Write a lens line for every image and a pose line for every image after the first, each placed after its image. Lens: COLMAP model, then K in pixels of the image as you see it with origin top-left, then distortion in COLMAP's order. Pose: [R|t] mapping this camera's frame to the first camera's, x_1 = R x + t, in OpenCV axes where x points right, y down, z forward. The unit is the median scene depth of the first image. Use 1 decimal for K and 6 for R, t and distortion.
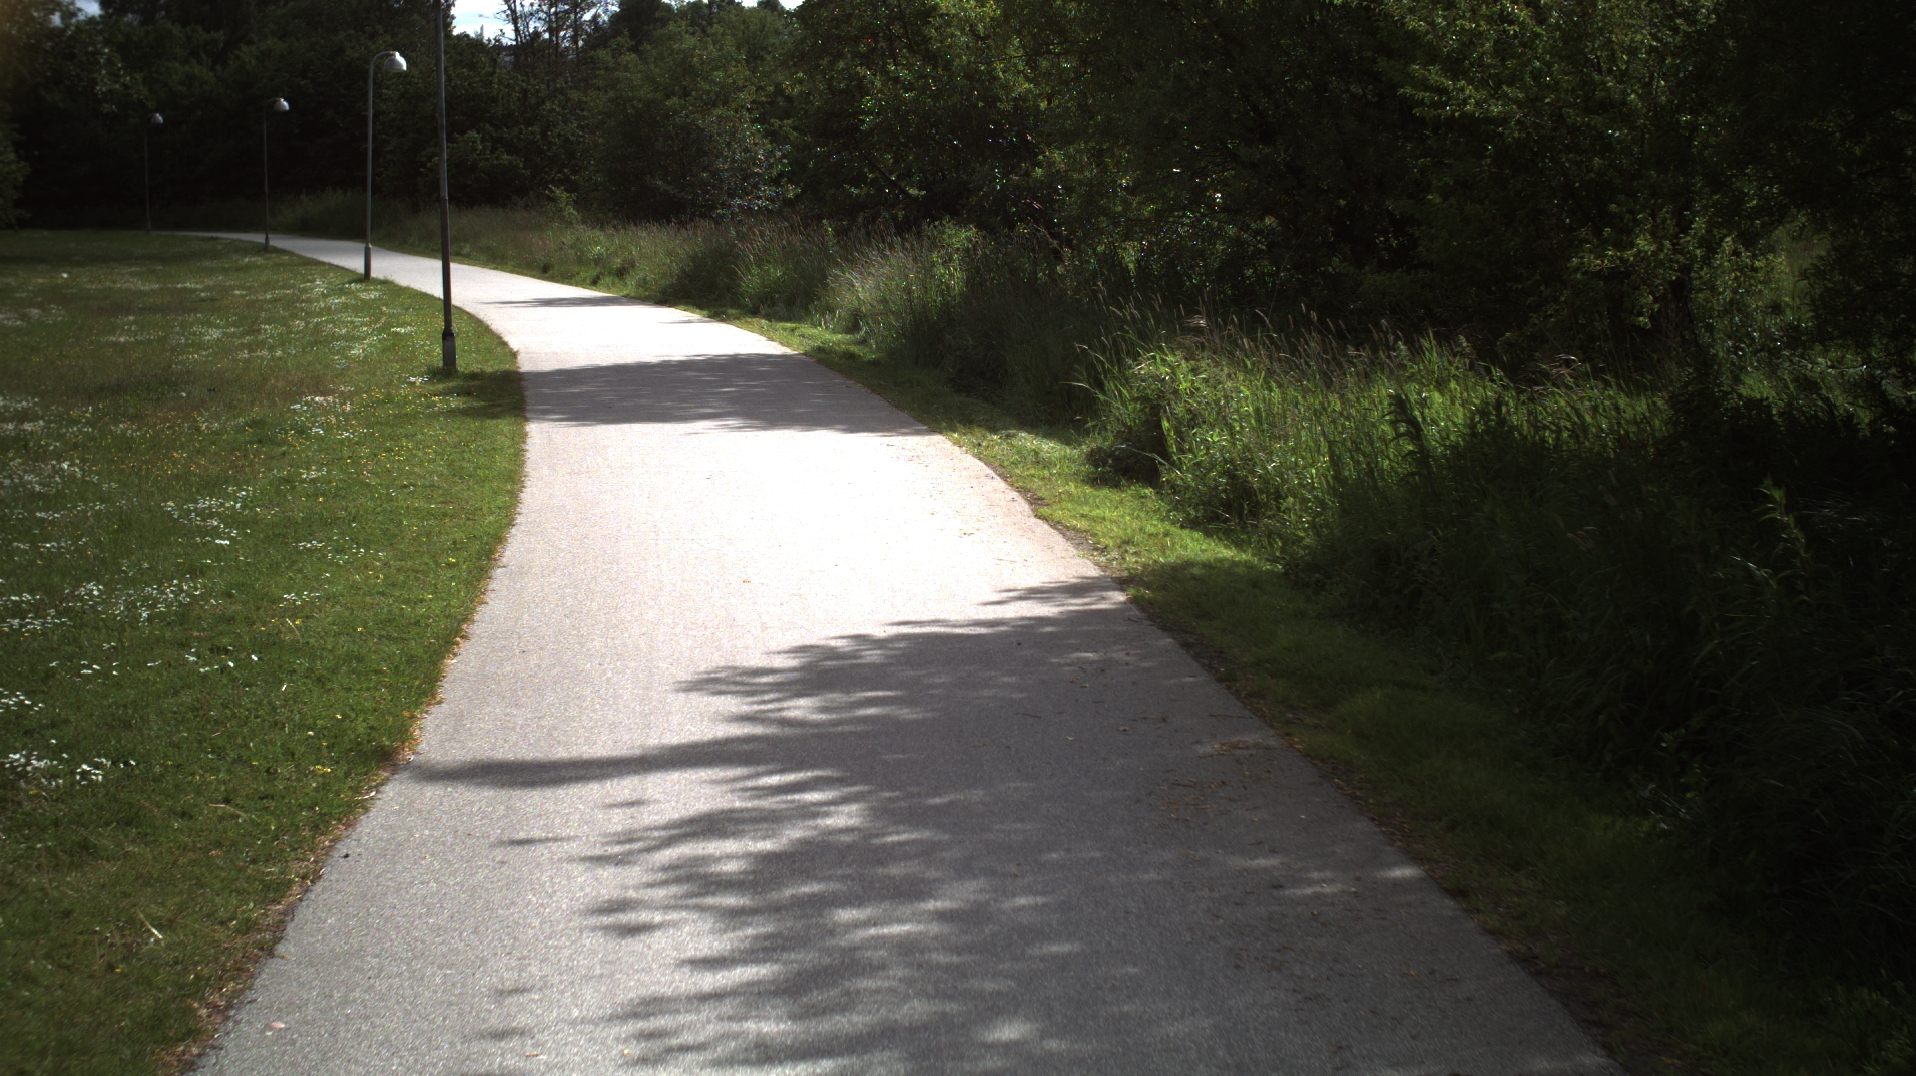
lens RADIAL K [[3563.2, 0, 959.3], [0, 3563.2, 534.9], [0, 0, 1]] dist [-0.319167, 0.615978]
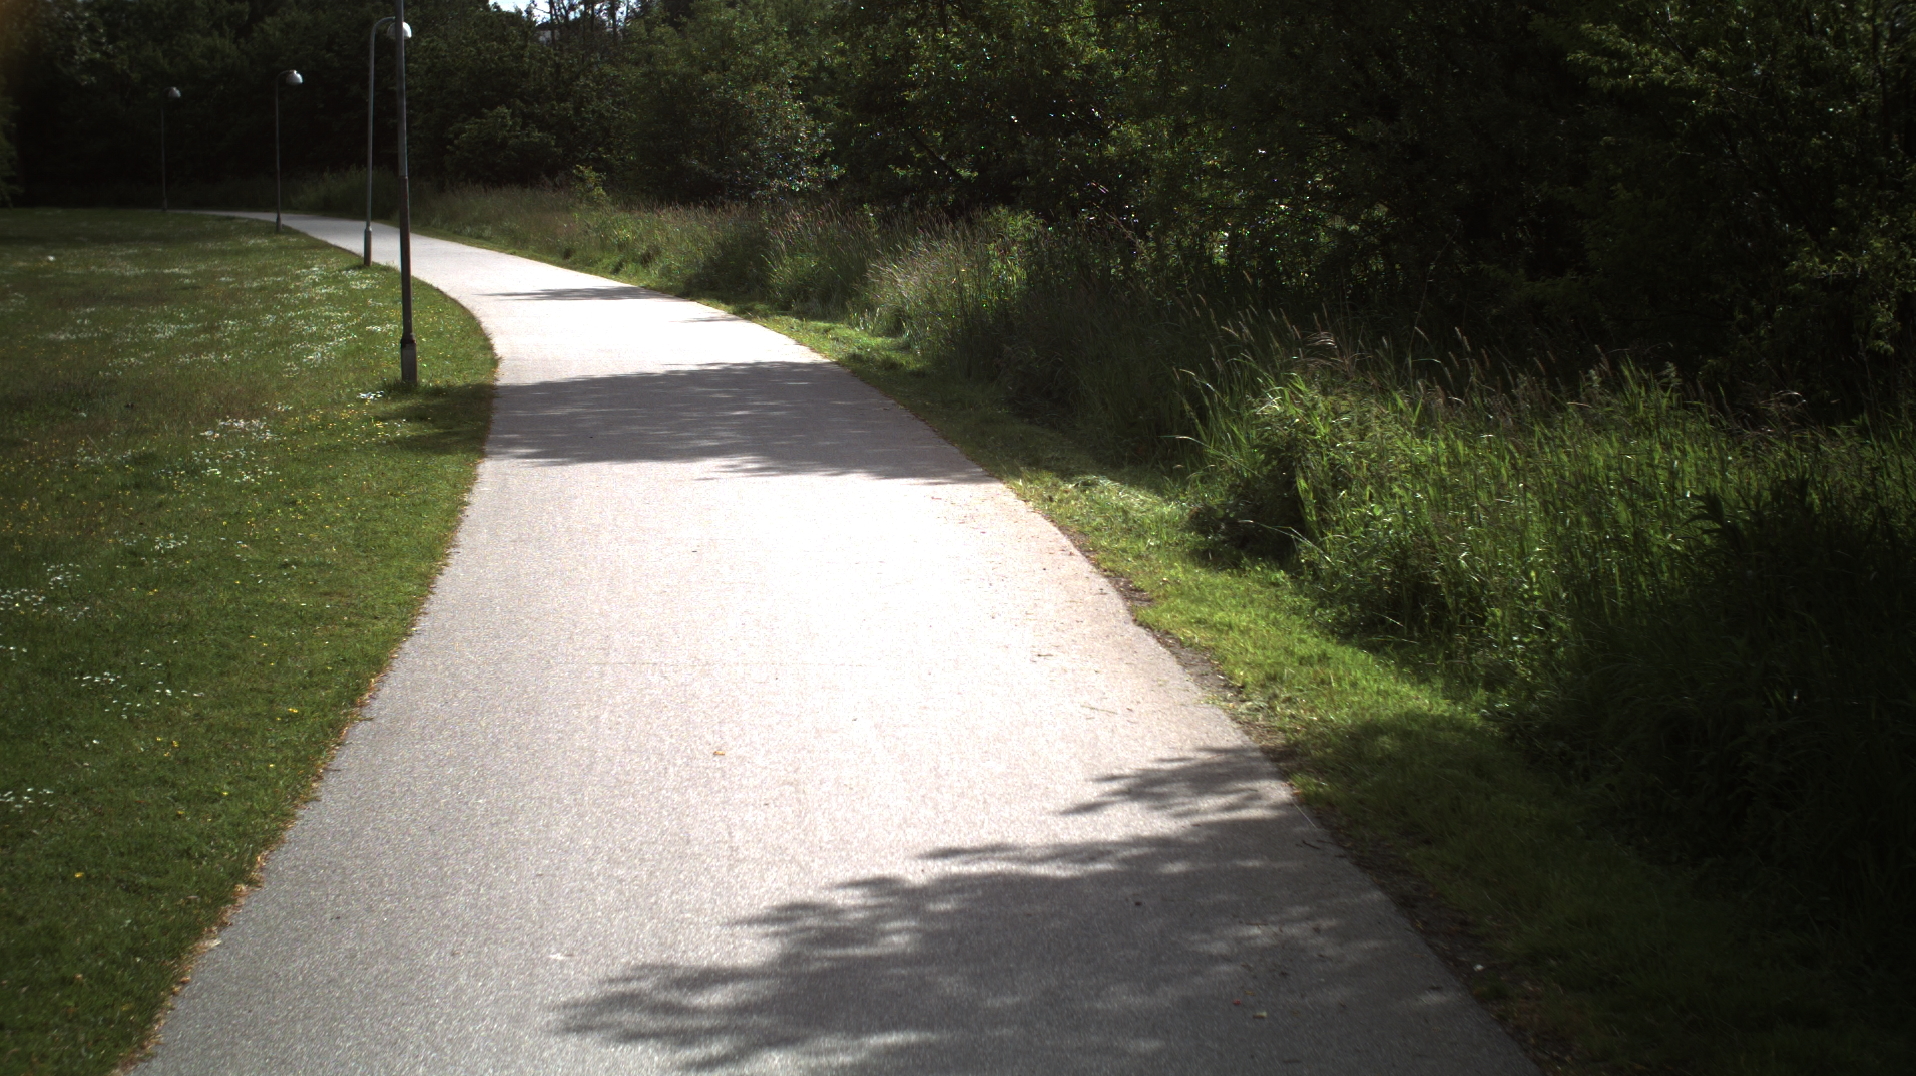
lens RADIAL K [[3563.2, 0, 959.3], [0, 3563.2, 534.9], [0, 0, 1]] dist [-0.319167, 0.615978]
pose [[0.999887, 0.006909, -0.013316, -0.002352], [-0.006841, 0.999963, 0.005189, -0.012841], [0.013351, -0.005098, 0.999898, 0.132699]]
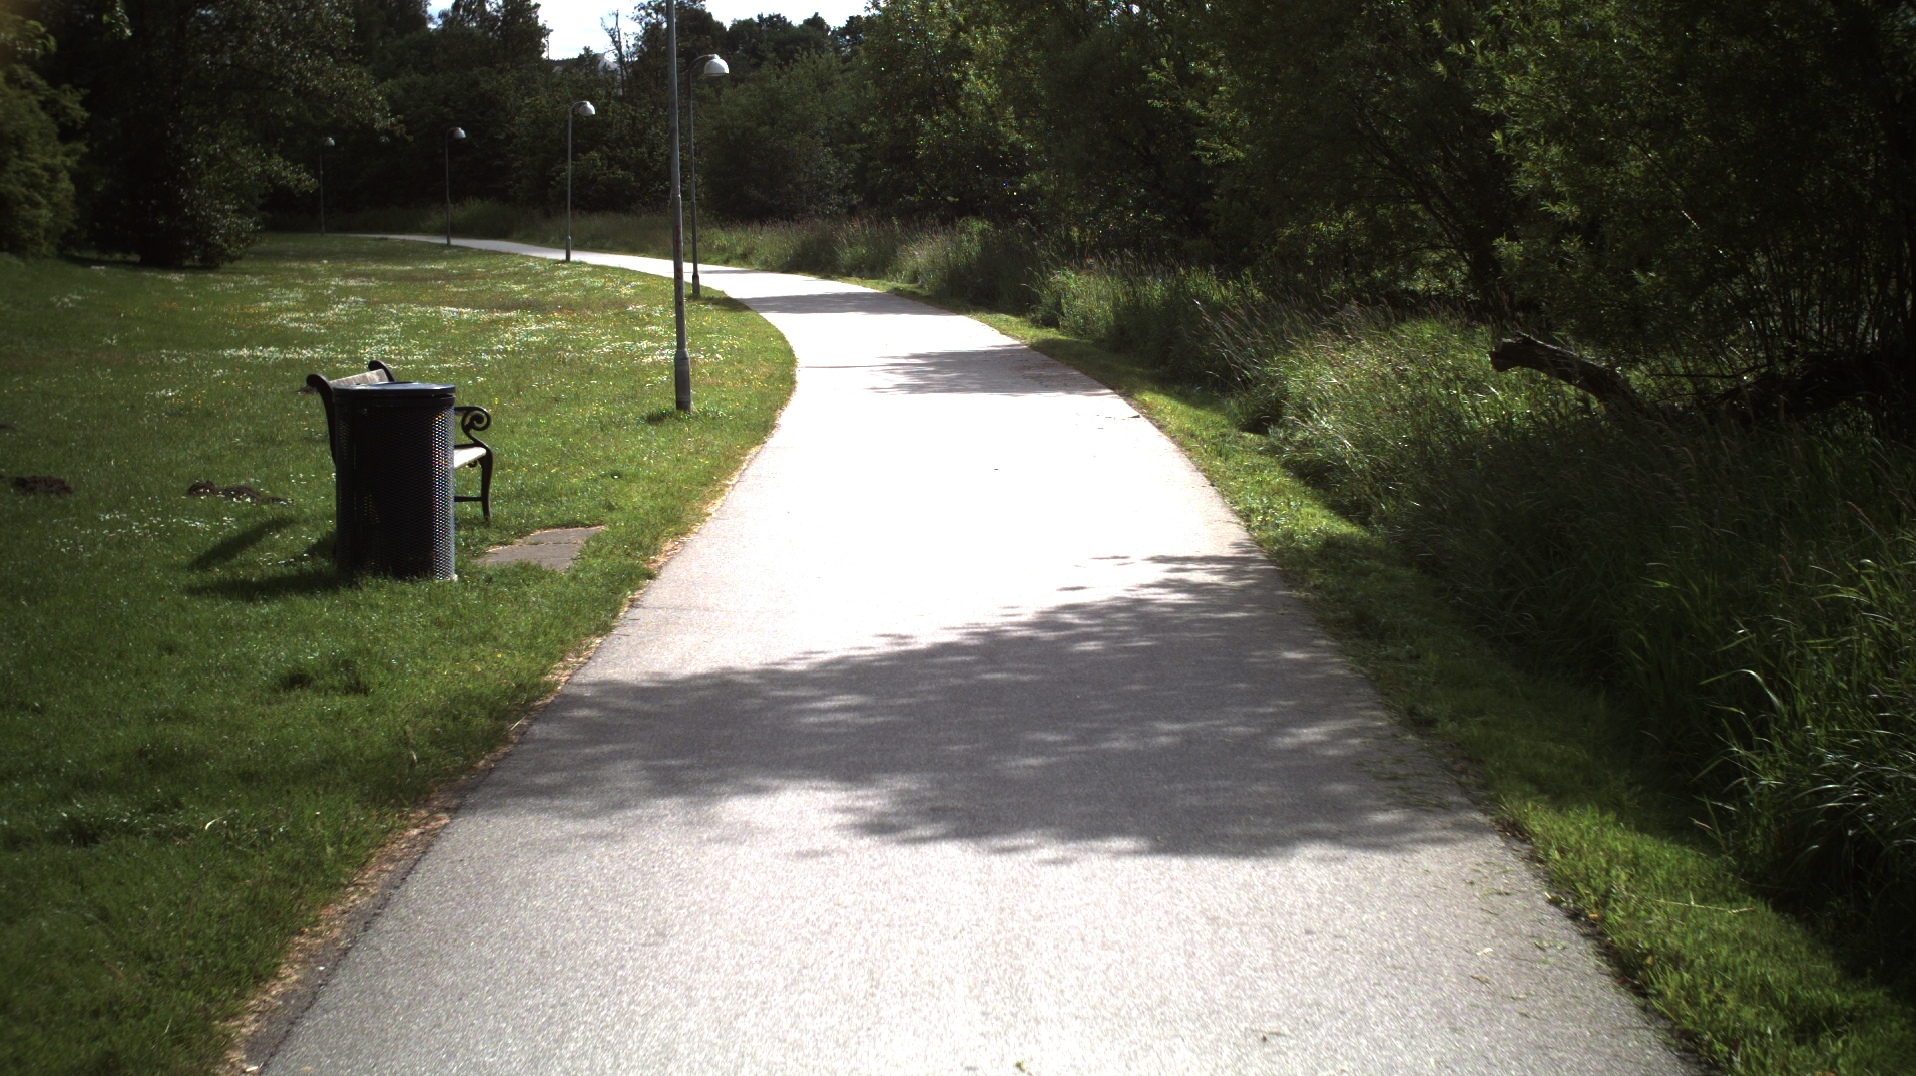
lens RADIAL K [[3563.2, 0, 959.3], [0, 3563.2, 534.9], [0, 0, 1]] dist [-0.319167, 0.615978]
pose [[0.999933, -0.002758, -0.011233, 0.009672], [0.002730, 0.999993, -0.002469, 0.064881], [0.011240, 0.002438, 0.999934, -0.660851]]
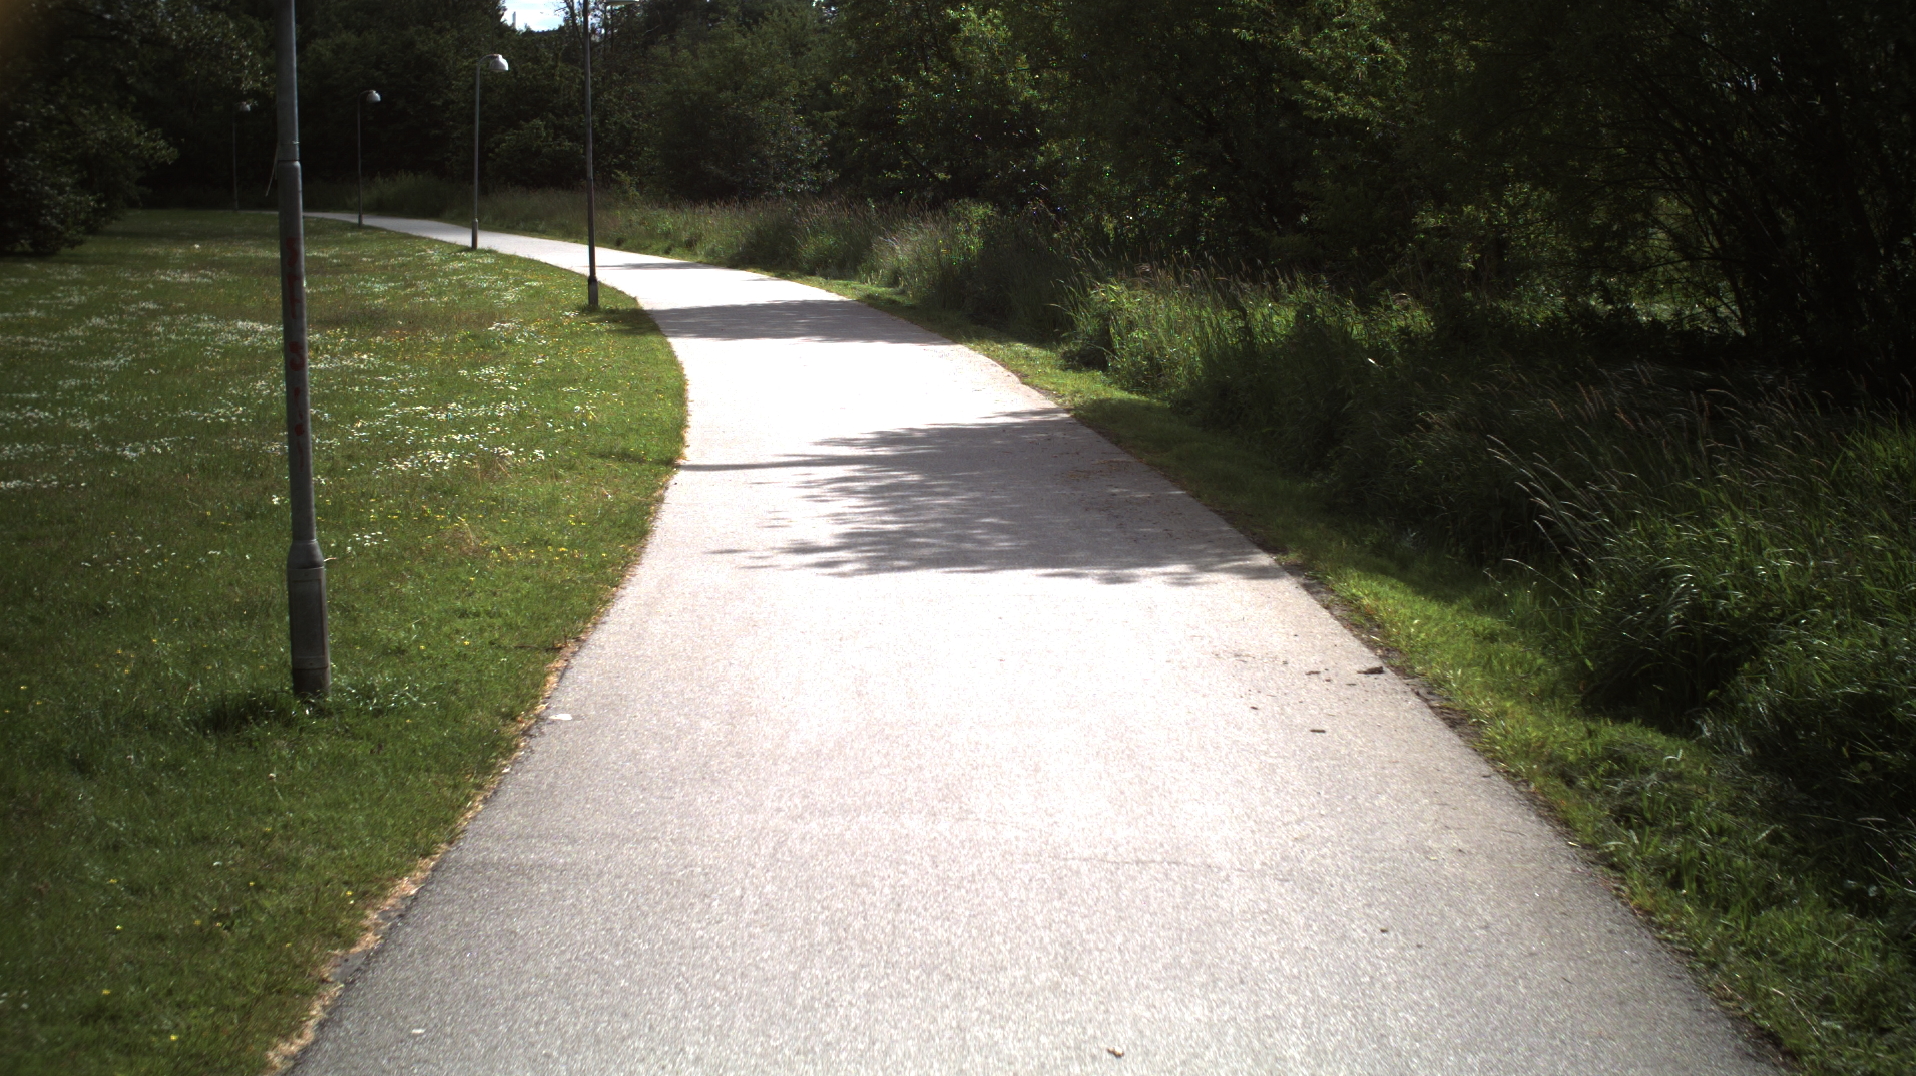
lens RADIAL K [[3563.2, 0, 959.3], [0, 3563.2, 534.9], [0, 0, 1]] dist [-0.319167, 0.615978]
pose [[0.999968, 0.004115, -0.006876, 0.002452], [-0.004088, 0.999984, 0.003877, 0.026379], [0.006892, -0.003849, 0.999969, -0.263800]]
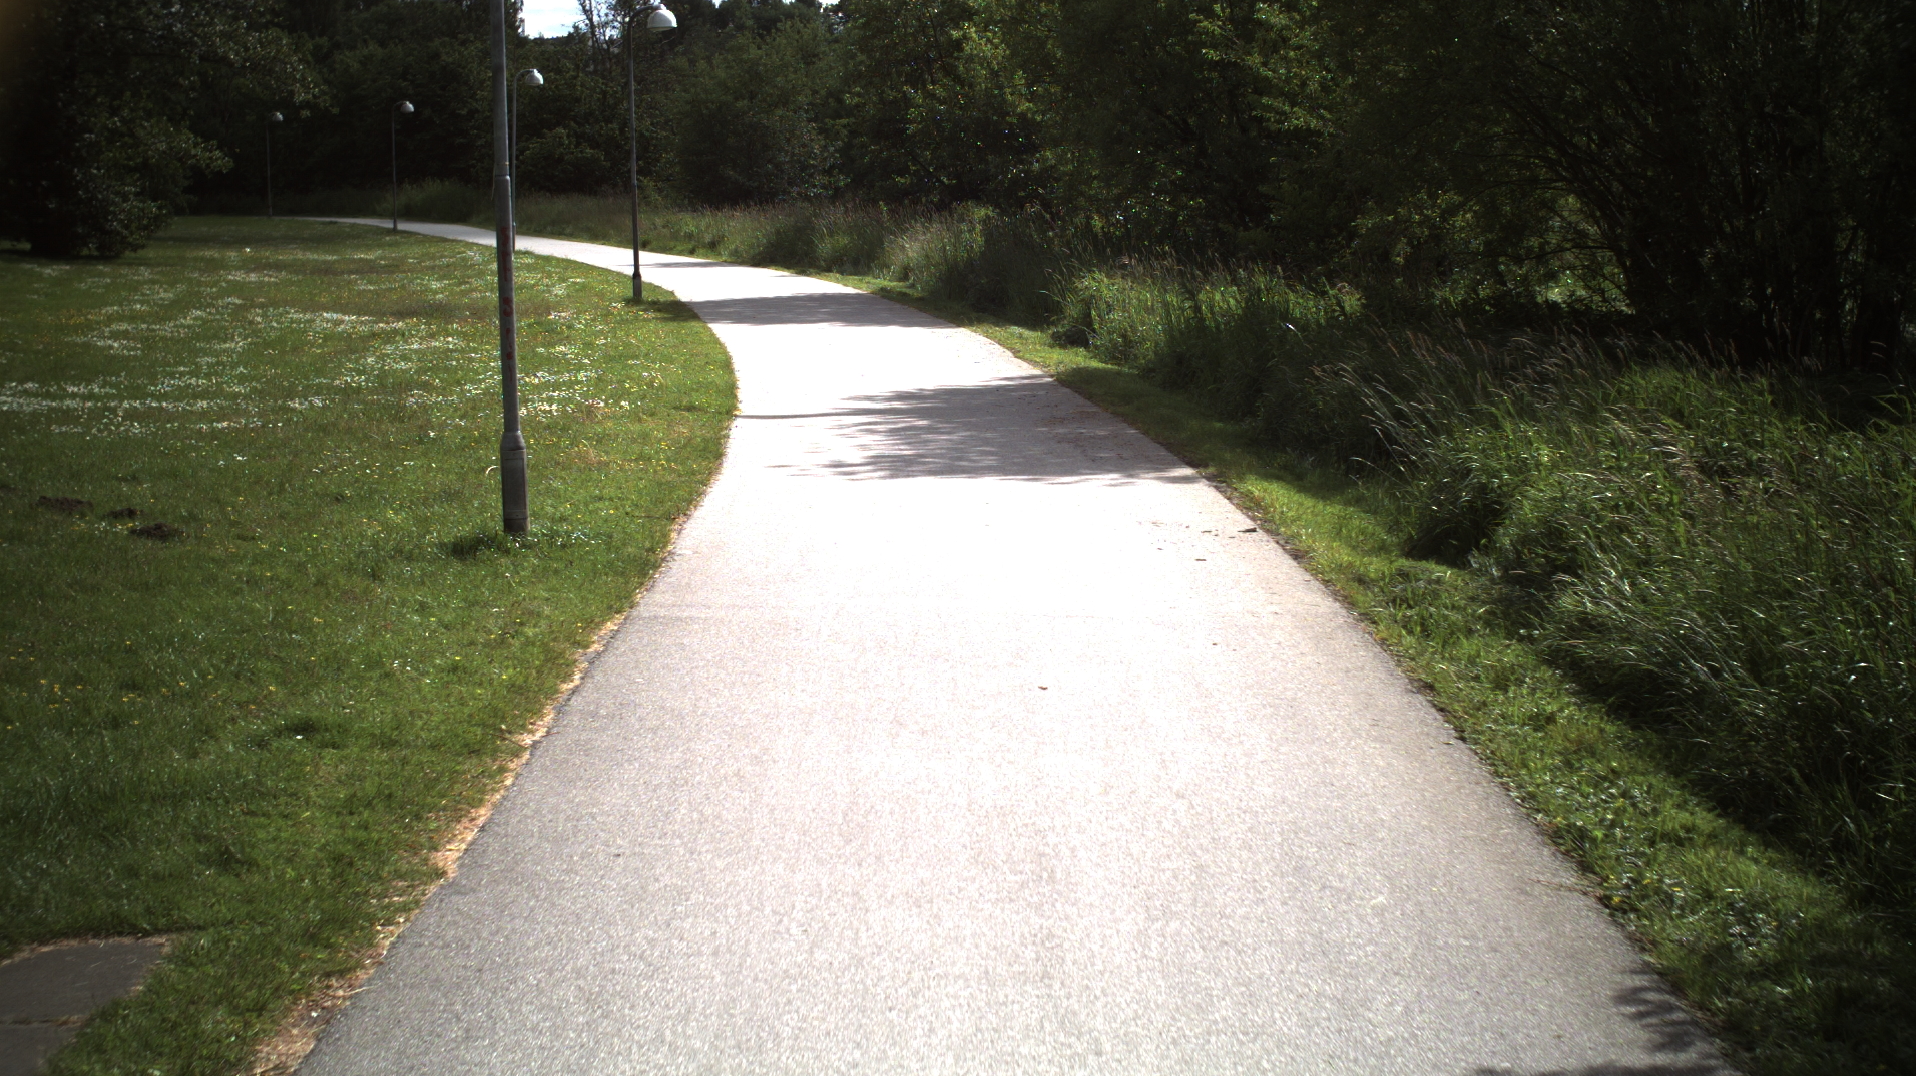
lens RADIAL K [[3563.2, 0, 959.3], [0, 3563.2, 534.9], [0, 0, 1]] dist [-0.319167, 0.615978]
pose [[0.999955, -0.000886, -0.009423, 0.004843], [0.000913, 0.999995, 0.002887, 0.038766], [0.009421, -0.002896, 0.999951, -0.396190]]
